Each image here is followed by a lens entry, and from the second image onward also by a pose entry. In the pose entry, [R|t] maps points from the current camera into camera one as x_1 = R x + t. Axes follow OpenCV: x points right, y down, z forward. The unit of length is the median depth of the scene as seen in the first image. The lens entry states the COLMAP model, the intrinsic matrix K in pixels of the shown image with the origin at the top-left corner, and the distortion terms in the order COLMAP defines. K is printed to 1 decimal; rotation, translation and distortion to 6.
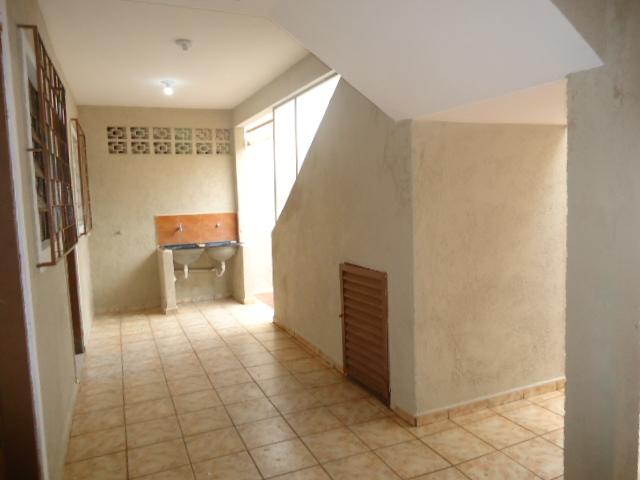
lens RADIAL K [[468.7, 0, 317.7], [0, 468.7, 240.4], [0, 0, 1]] dist [0.003877, 0.007379]
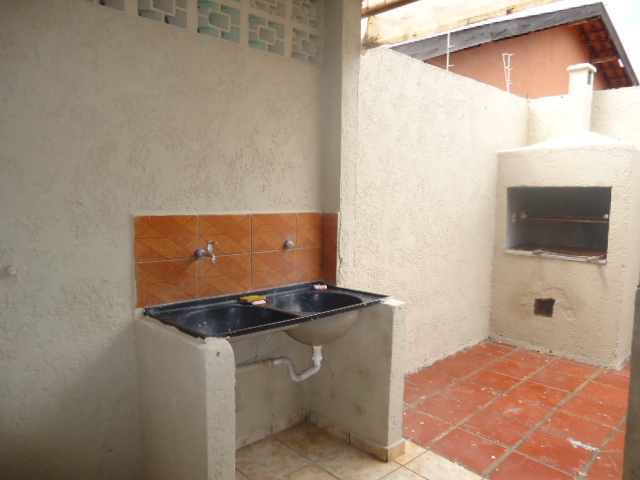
lens RADIAL K [[468.7, 0, 322.3], [0, 468.7, 239.6], [0, 0, 1]] dist [0.003877, 0.007379]
pose [[0.935096, 0.013296, 0.354144, -0.330339], [-0.013904, 0.999903, -0.000827, -0.037004], [-0.354121, -0.004151, 0.935190, 0.646141]]
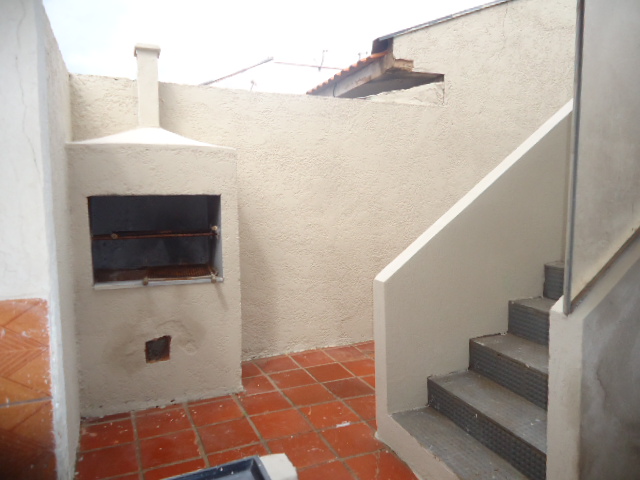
lens RADIAL K [[468.7, 0, 320.6], [0, 468.7, 240.4], [0, 0, 1]] dist [0.003877, 0.007379]
pose [[0.006937, -0.063321, 0.997969, -0.308753], [0.098592, 0.993174, 0.062332, -0.080071], [-0.995104, 0.097959, 0.013132, 0.958697]]
